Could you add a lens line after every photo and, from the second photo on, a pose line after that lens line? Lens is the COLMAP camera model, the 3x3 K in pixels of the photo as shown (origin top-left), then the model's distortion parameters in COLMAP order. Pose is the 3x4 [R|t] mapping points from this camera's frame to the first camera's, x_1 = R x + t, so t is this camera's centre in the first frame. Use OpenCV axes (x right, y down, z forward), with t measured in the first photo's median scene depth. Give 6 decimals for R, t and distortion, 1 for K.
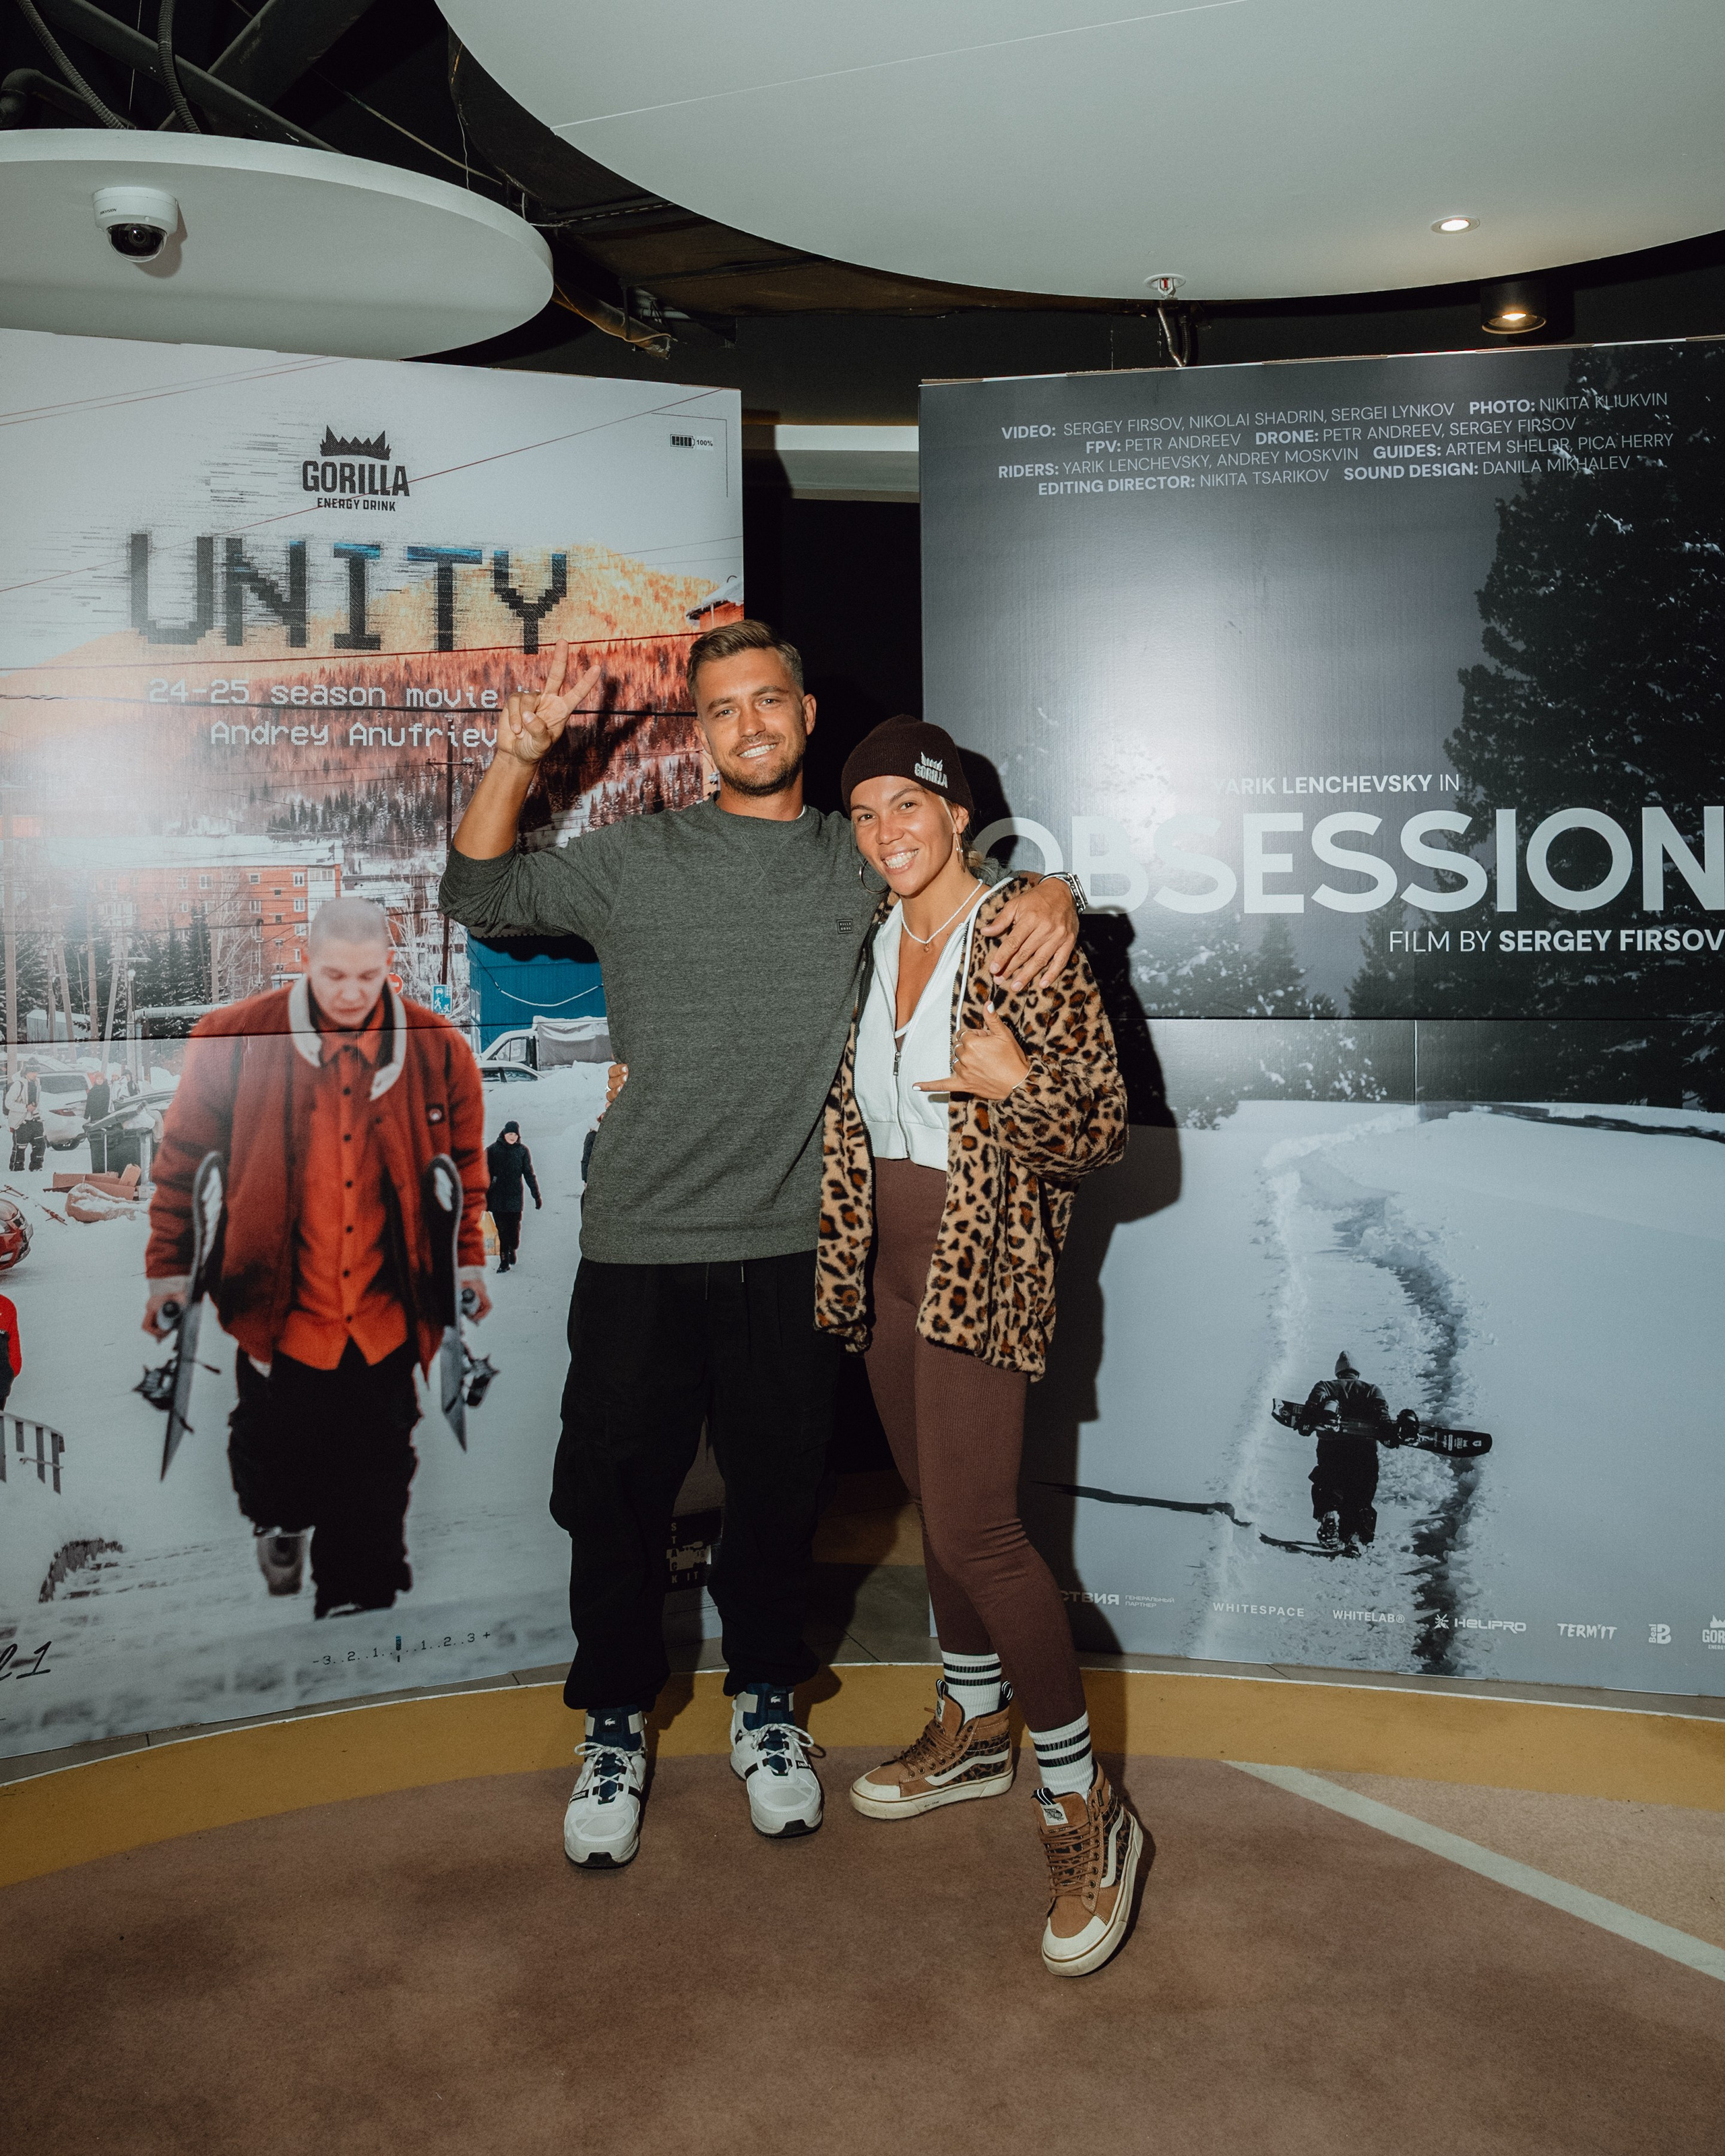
lens RADIAL K [[1780.8, 0, 872.4], [0, 1780.8, 863.5], [0, 0, 1]] dist [-0.121729, 0.098702]
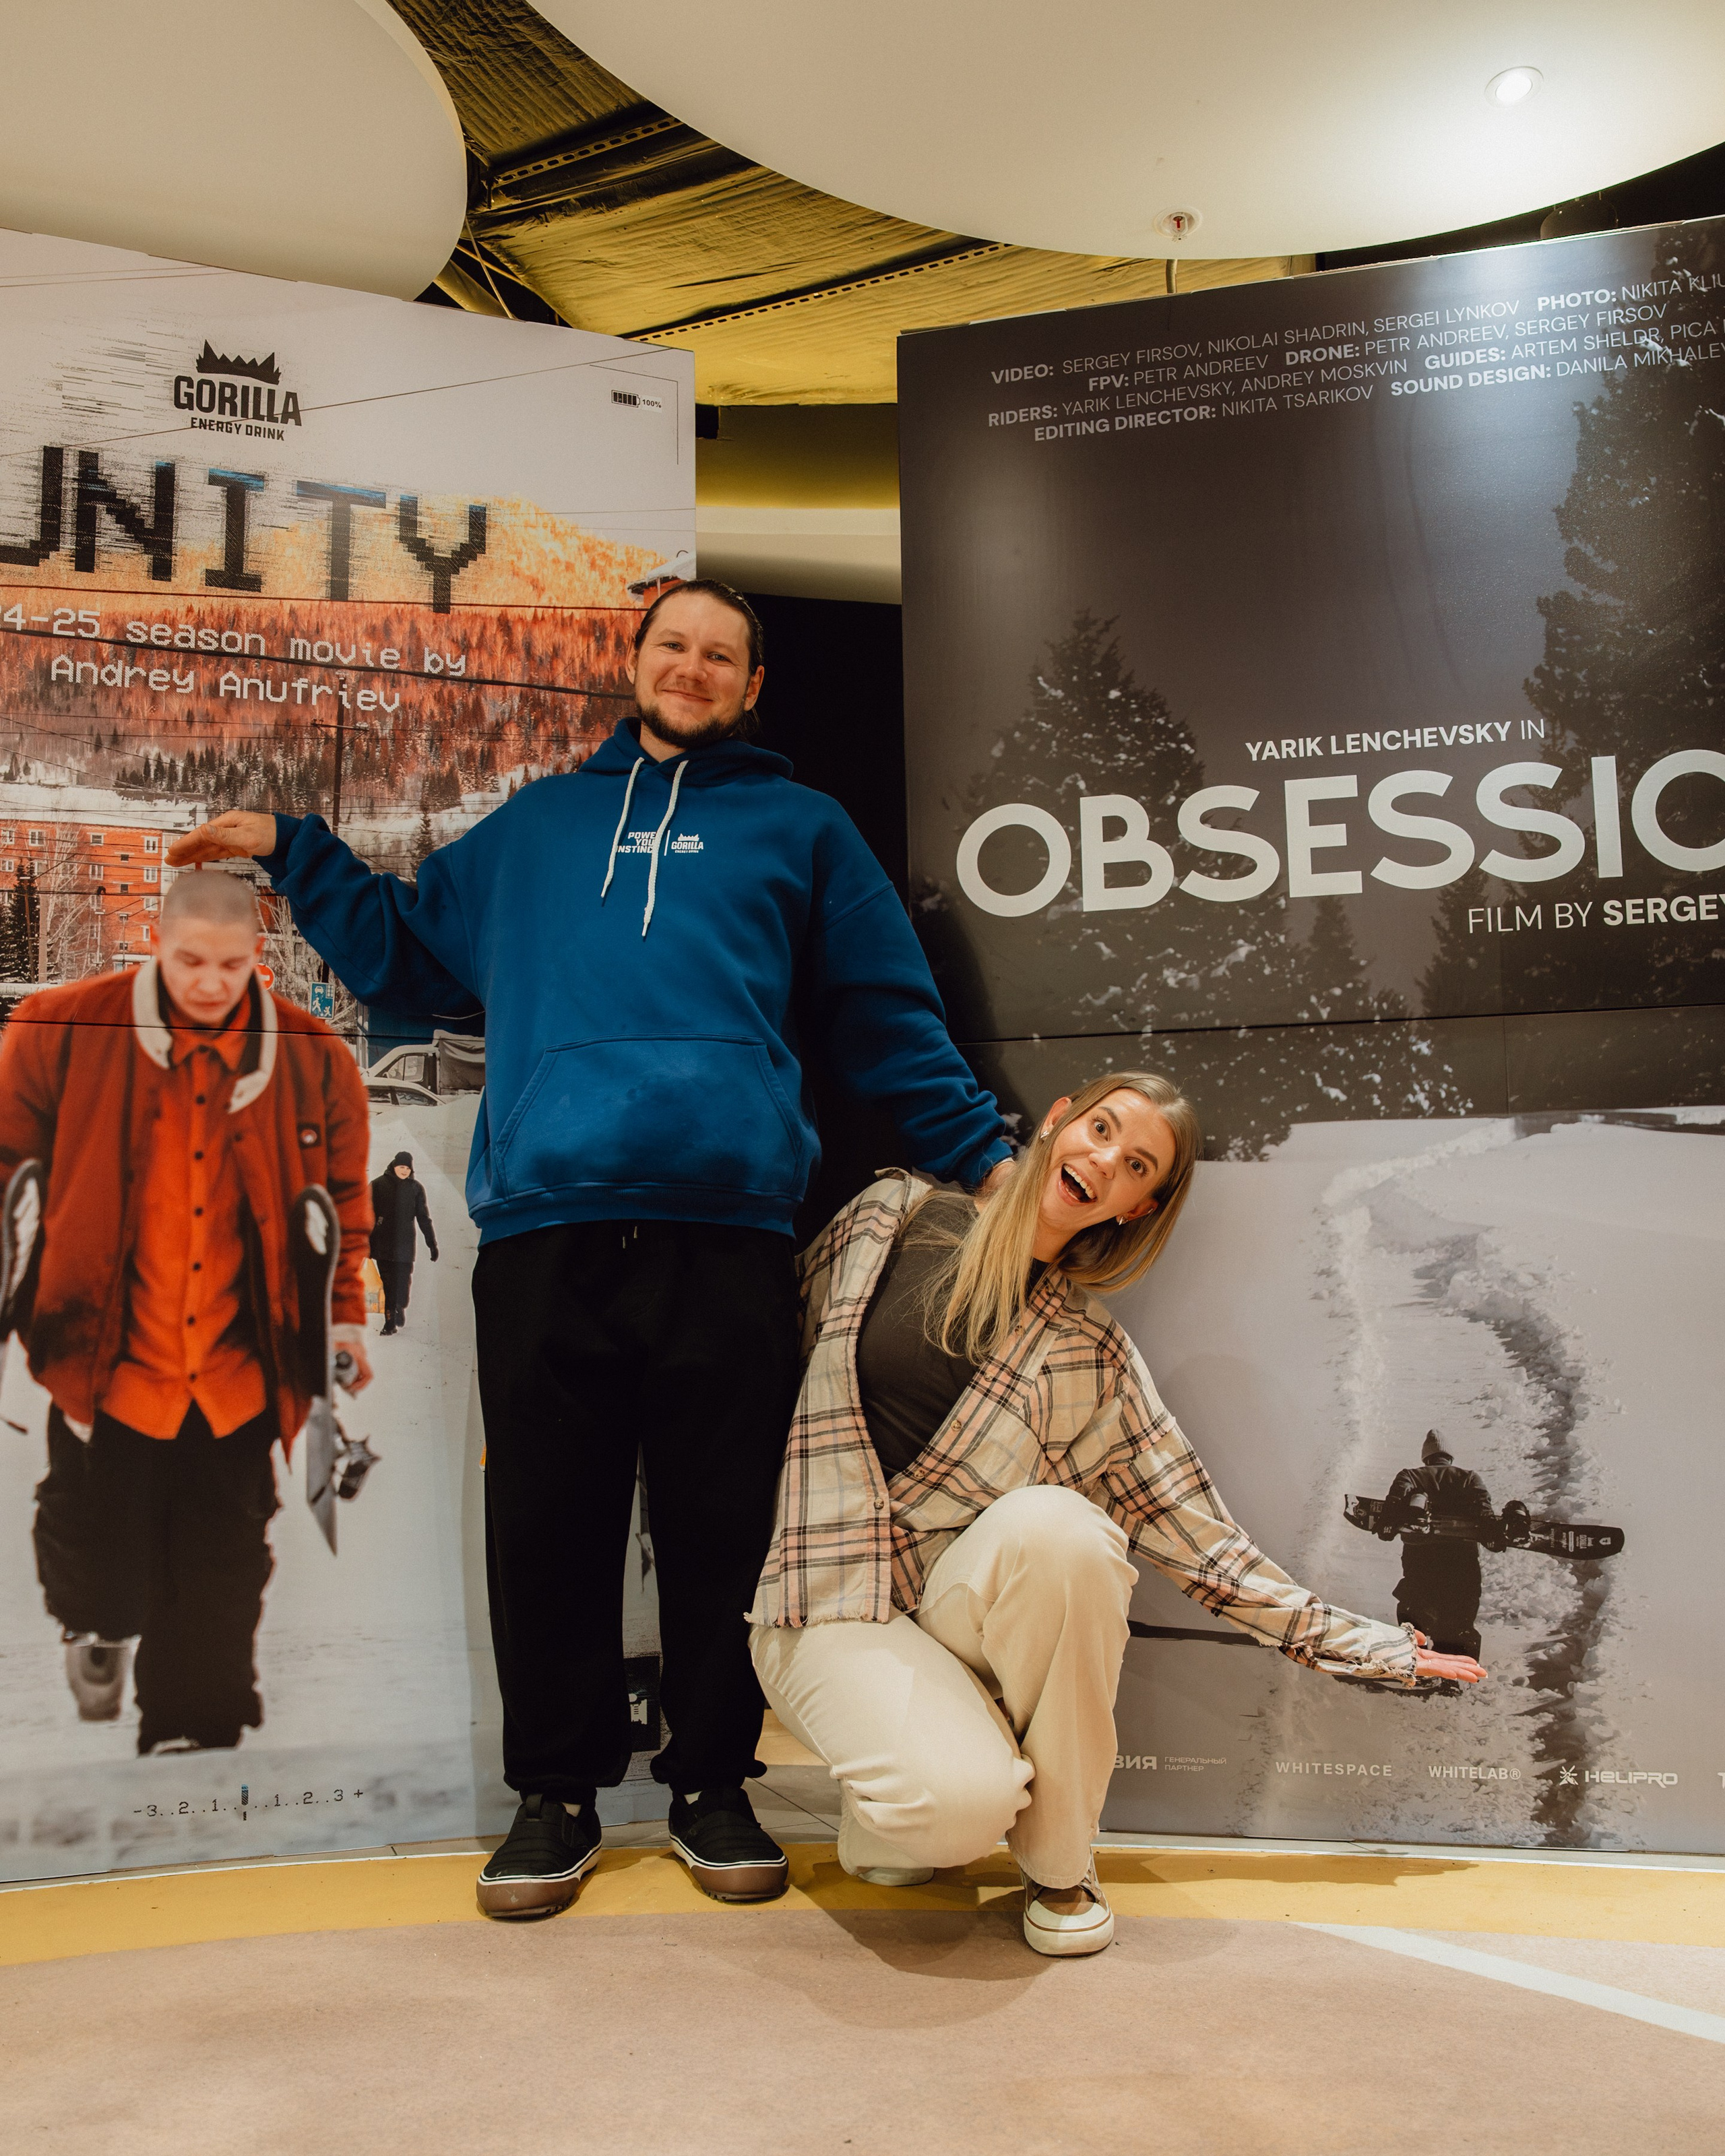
lens RADIAL K [[1756.8, 0, 893.1], [0, 1756.8, 1210.9], [0, 0, 1]] dist [-0.123993, 0.094492]
pose [[0.999576, -0.008128, -0.027961, 0.048118], [0.005993, 0.997118, -0.075626, 0.242531], [0.028495, 0.075426, 0.996744, 0.204384]]
